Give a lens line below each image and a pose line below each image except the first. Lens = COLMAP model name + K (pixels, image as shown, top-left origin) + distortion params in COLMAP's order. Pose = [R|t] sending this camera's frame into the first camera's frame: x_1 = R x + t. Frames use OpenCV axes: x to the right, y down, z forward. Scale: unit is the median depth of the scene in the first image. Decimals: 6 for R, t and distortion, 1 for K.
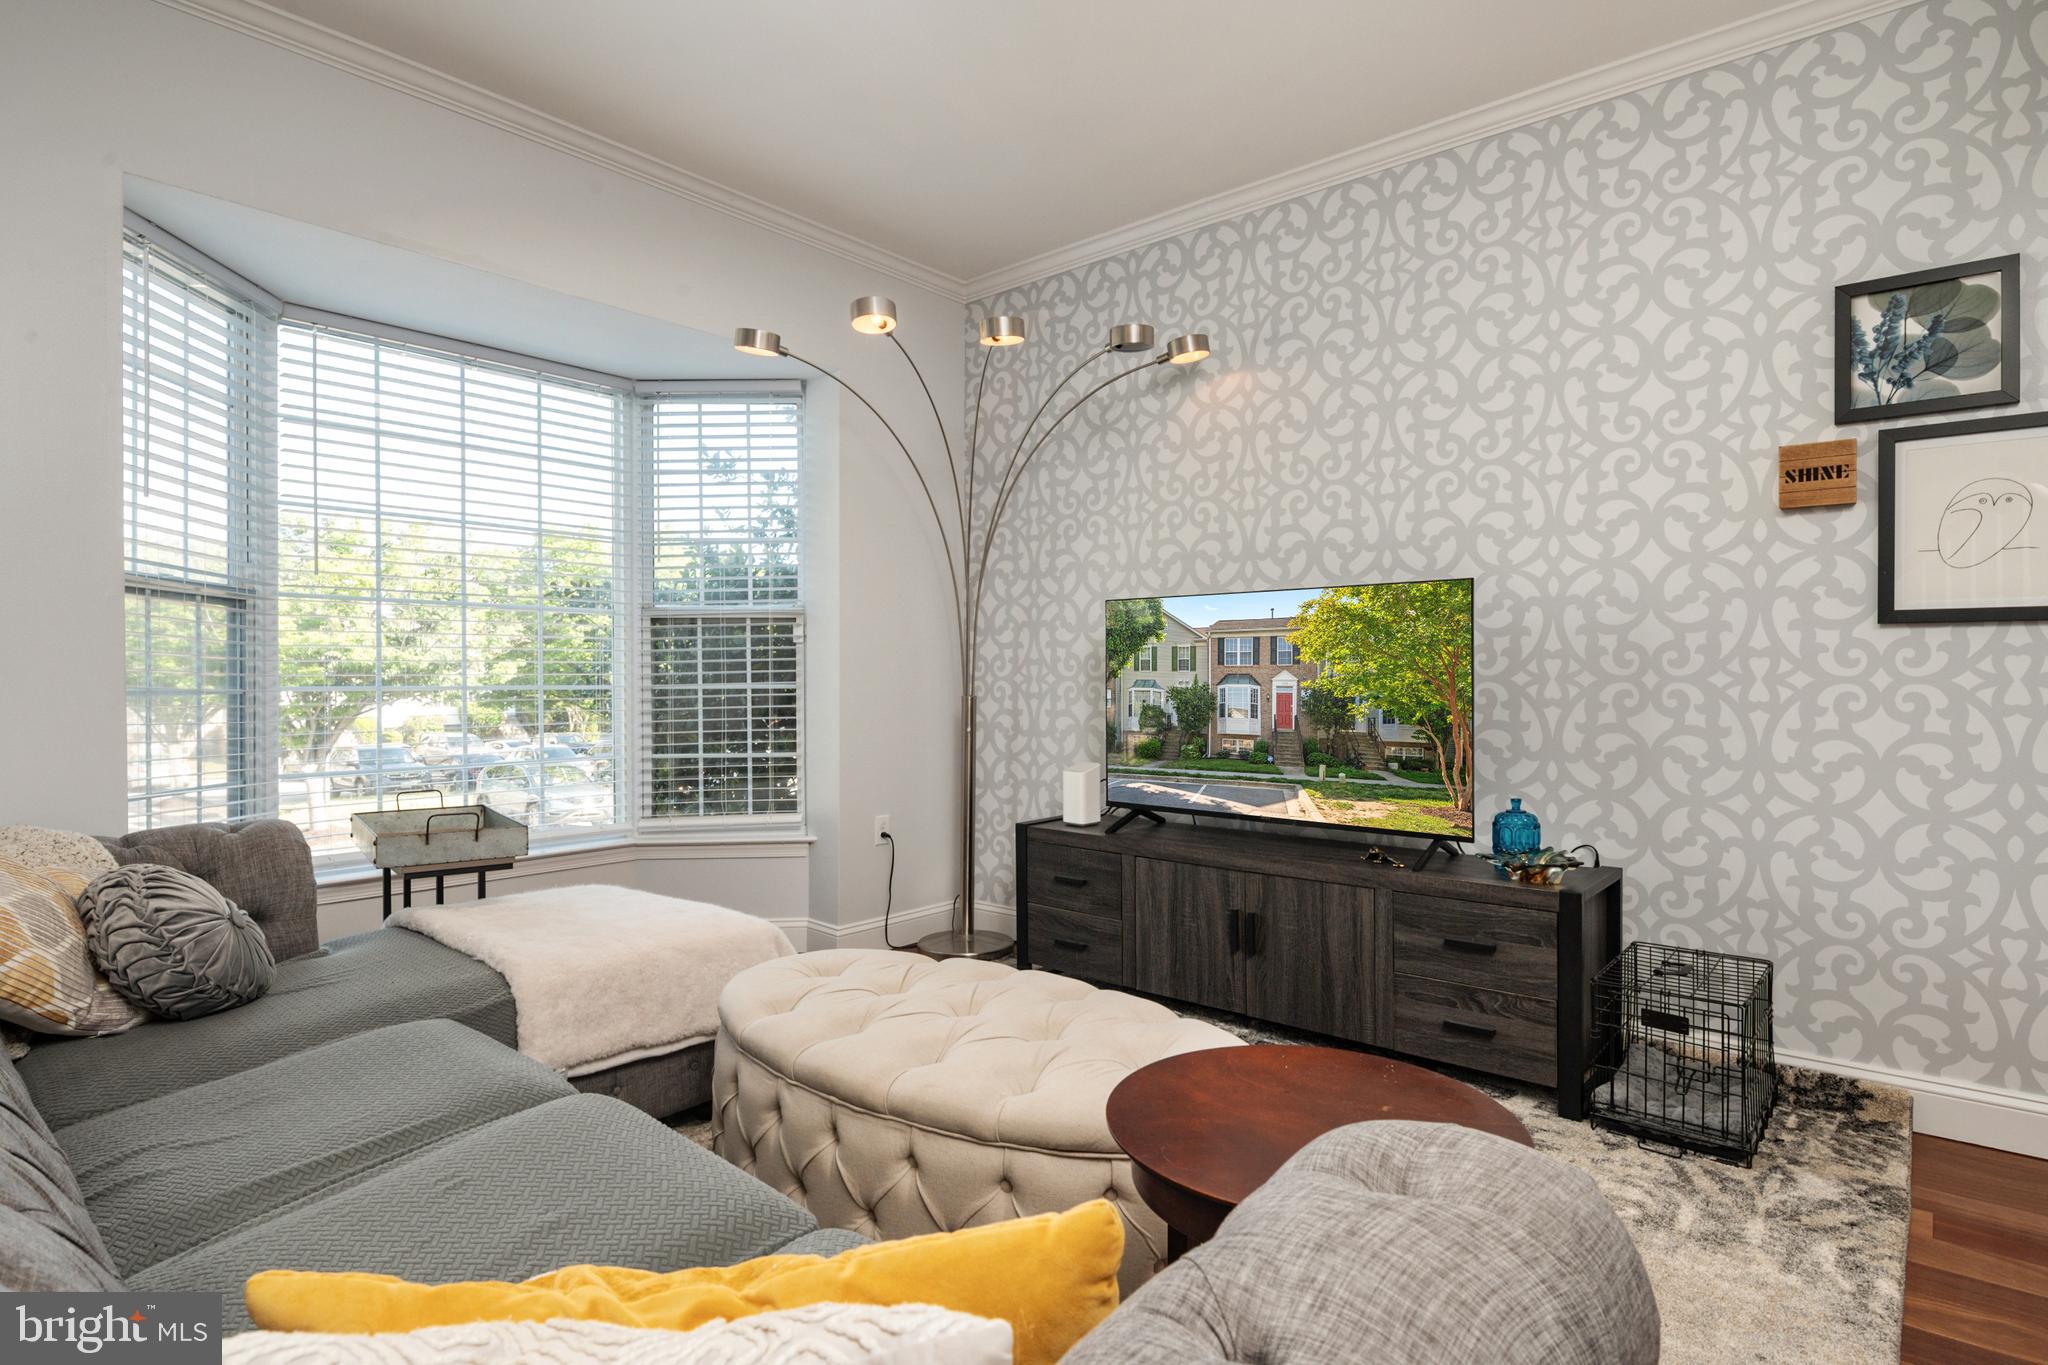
lens RADIAL K [[1056.2, 0, 1024.5], [0, 1056.2, 688.5], [0, 0, 1]] dist [0.005227, -0.003100]
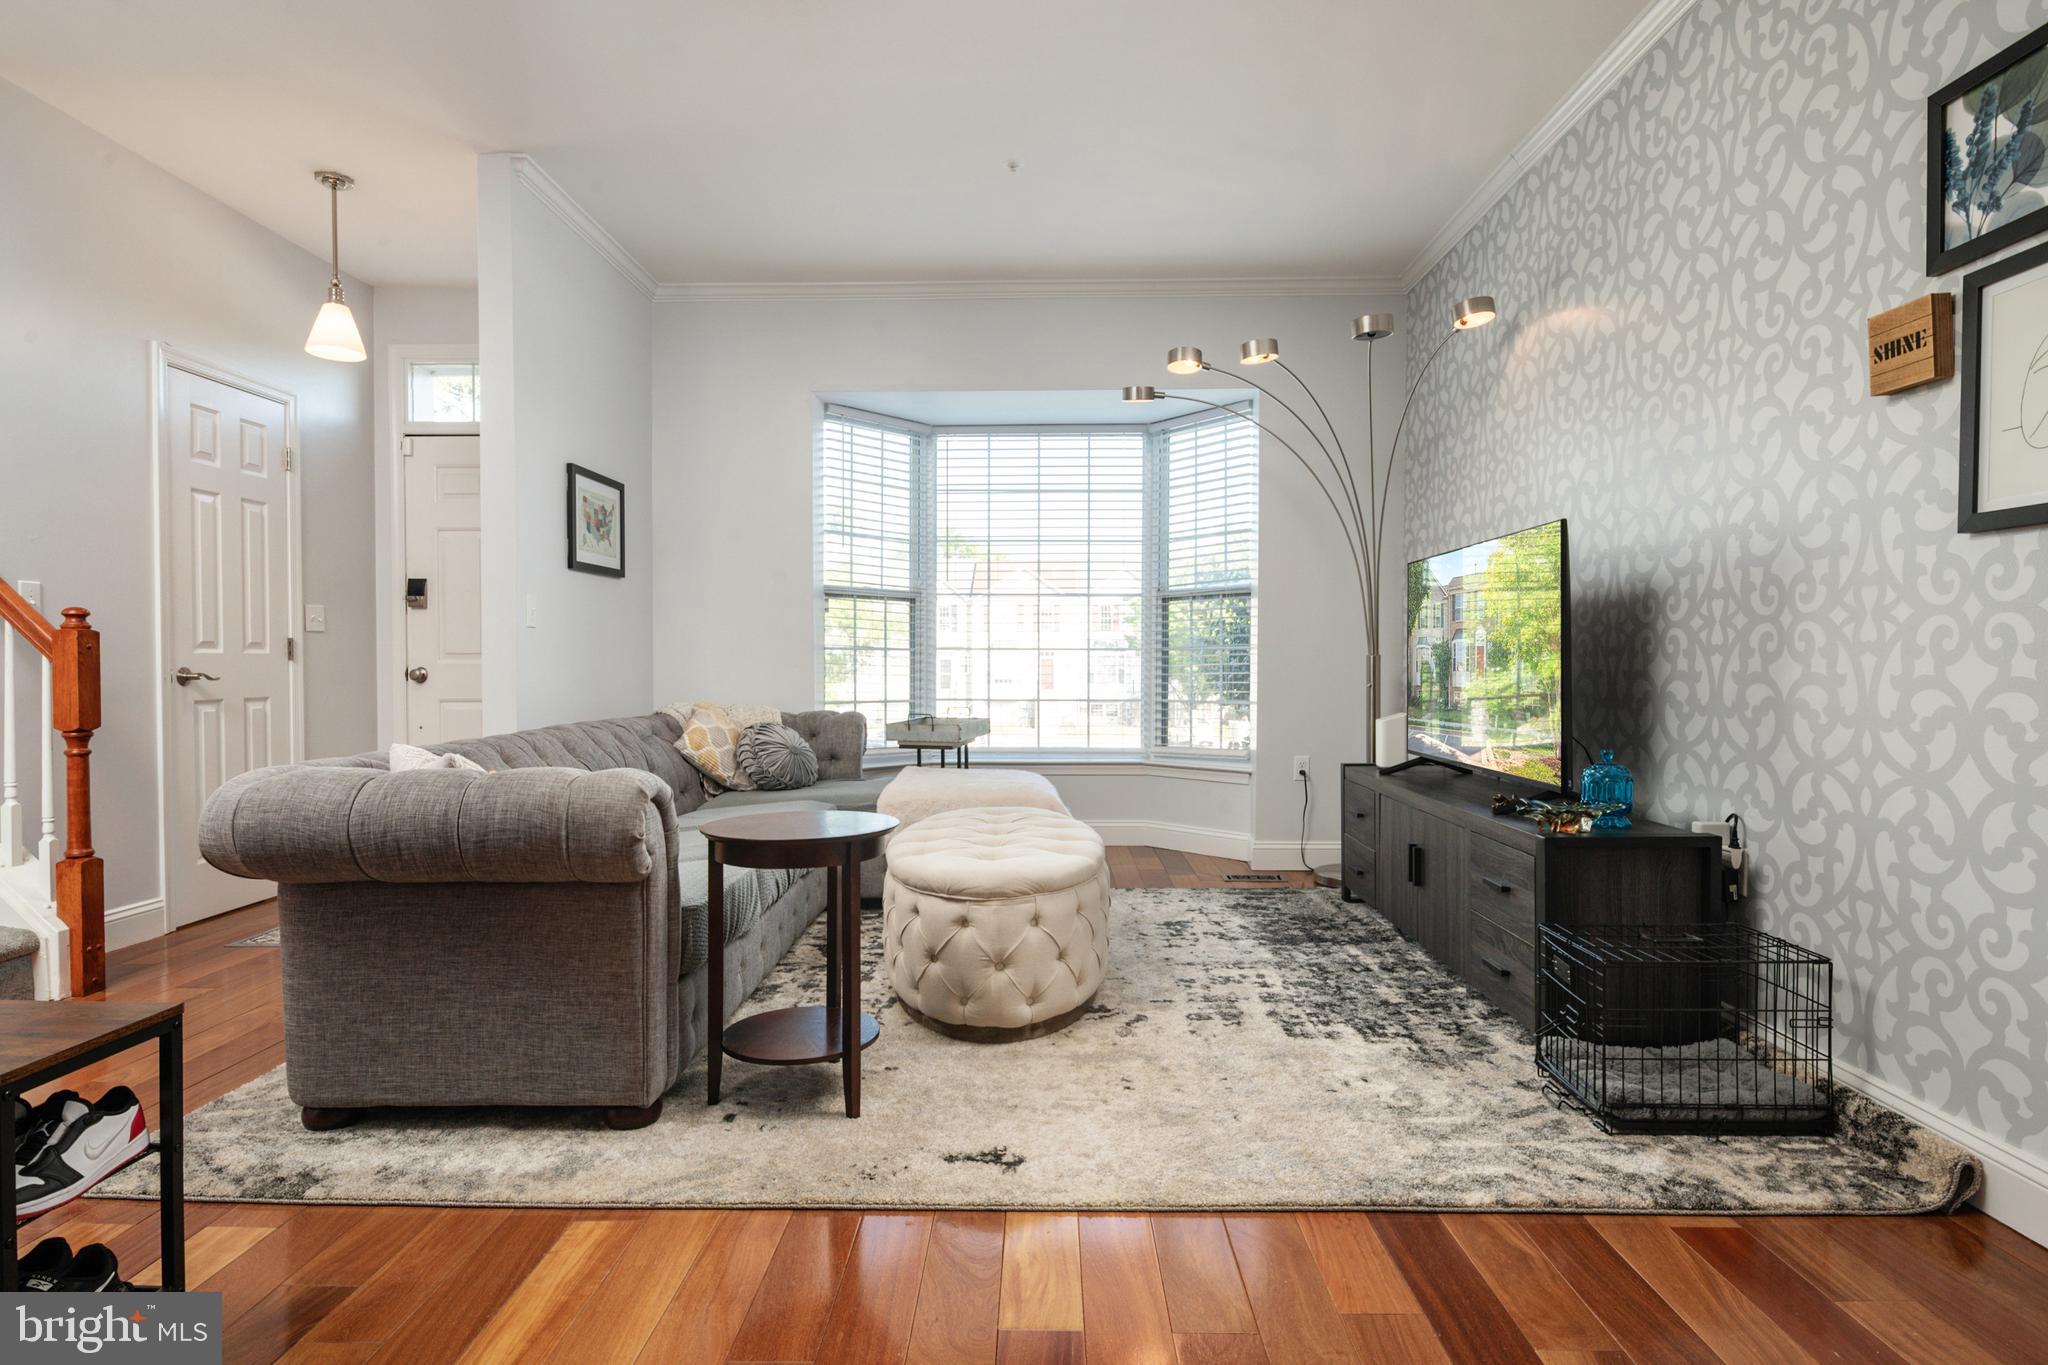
lens RADIAL K [[1056.2, 0, 1024.7], [0, 1056.2, 685.3], [0, 0, 1]] dist [0.005227, -0.003100]
pose [[0.638518, 0.018668, -0.769380, 0.755301], [-0.009317, 0.999820, 0.016527, 0.031933], [0.769550, -0.003384, 0.638577, 0.004235]]
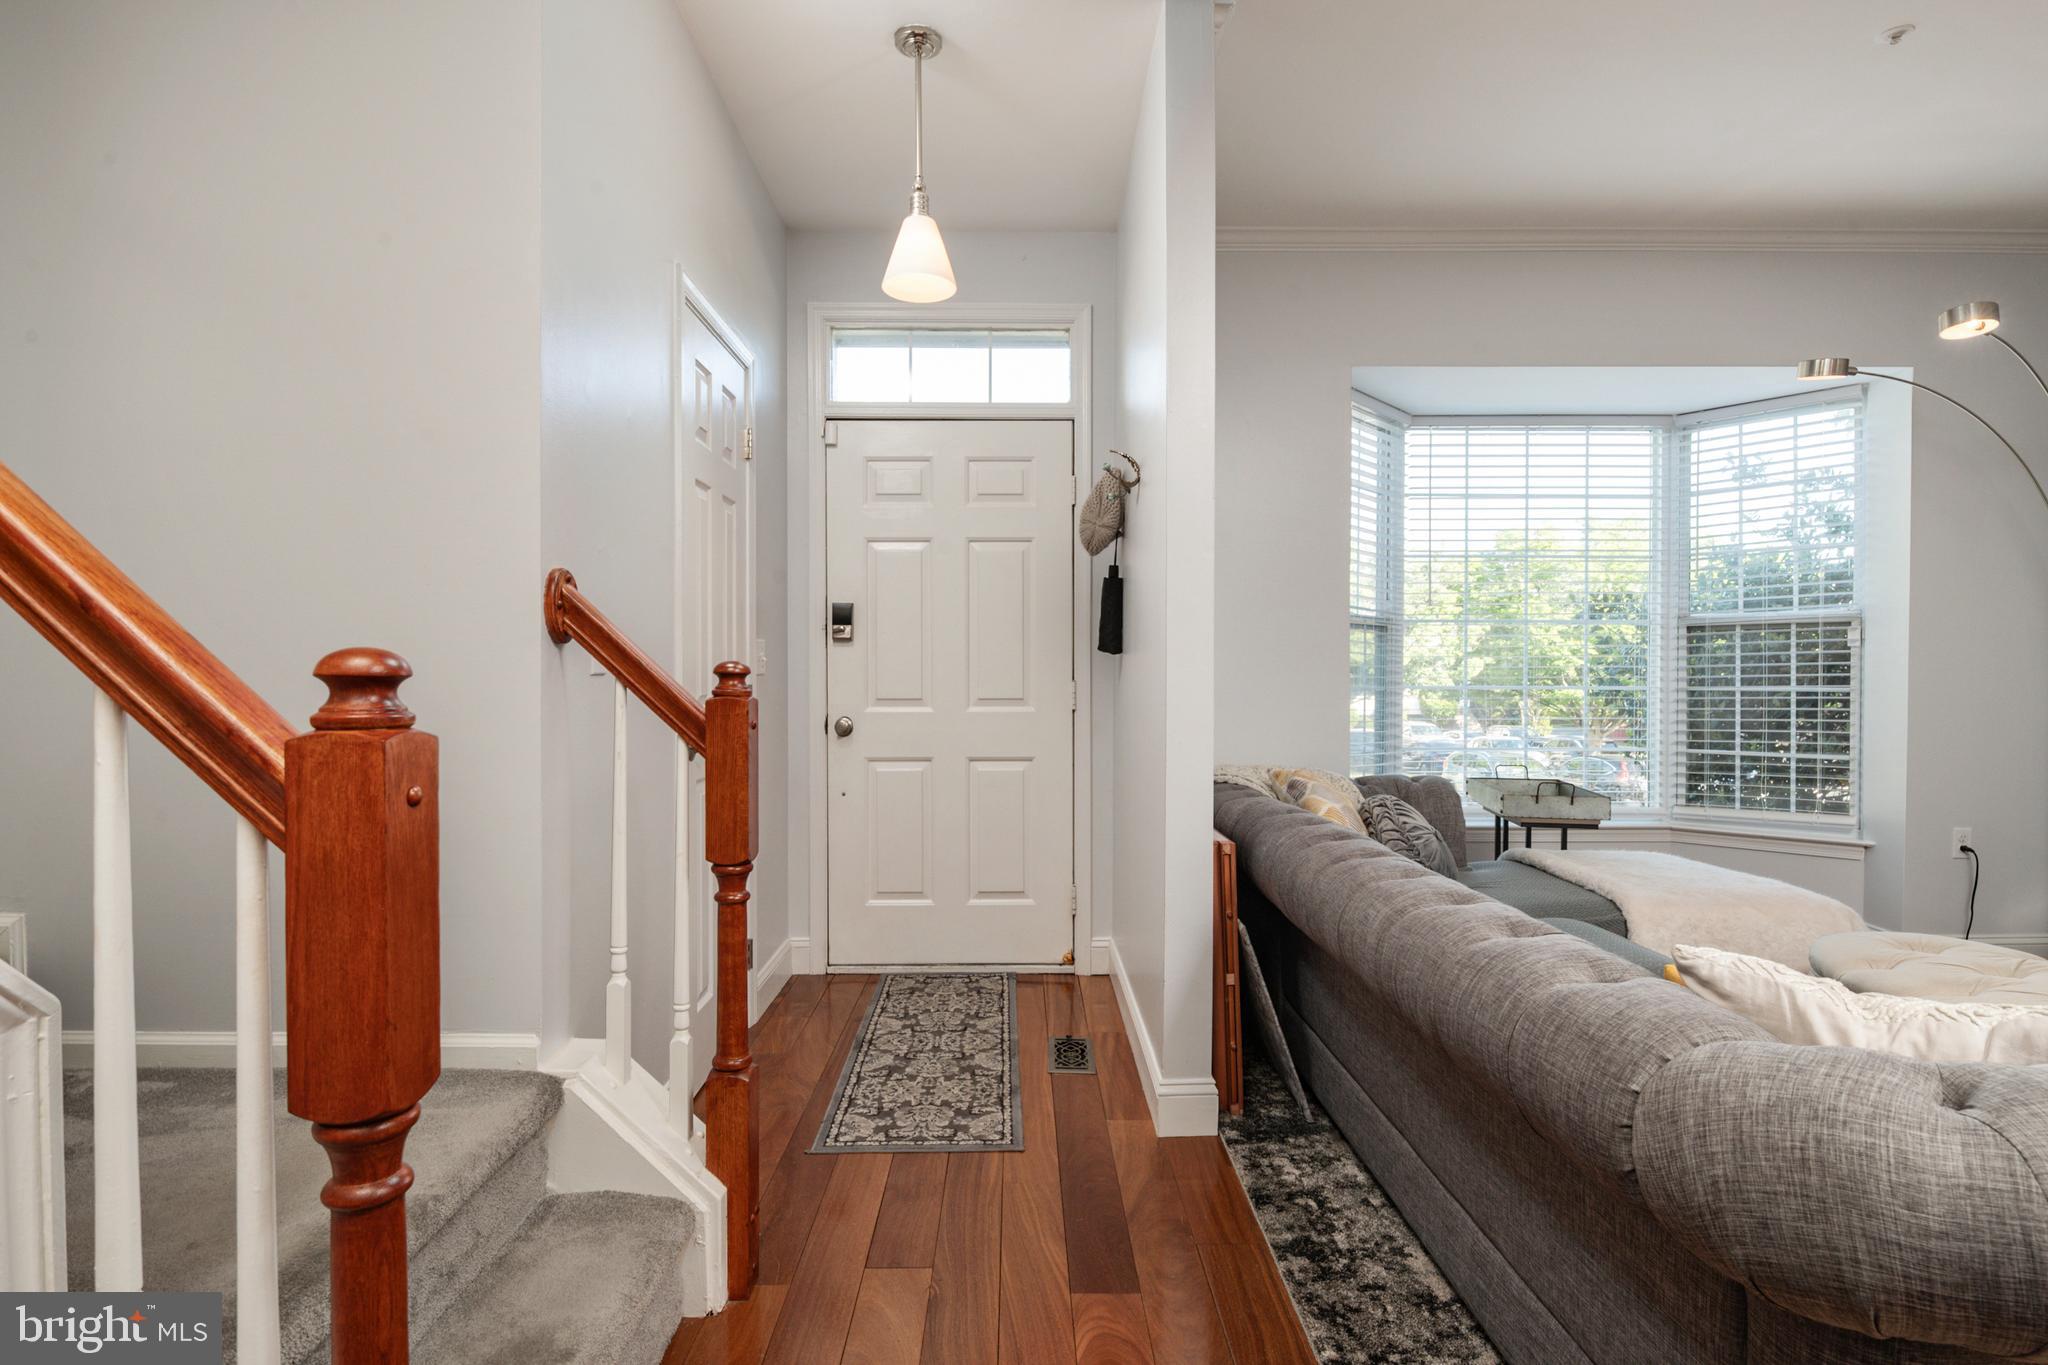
lens RADIAL K [[1027.3, 0, 1033.6], [0, 1027.3, 684.2], [0, 0, 1]] dist [0.000024, -0.001682]
pose [[0.661999, 0.010737, -0.749428, 0.002327], [-0.009333, 0.999938, 0.006082, -0.007973], [0.749447, 0.002968, 0.662058, -0.302109]]
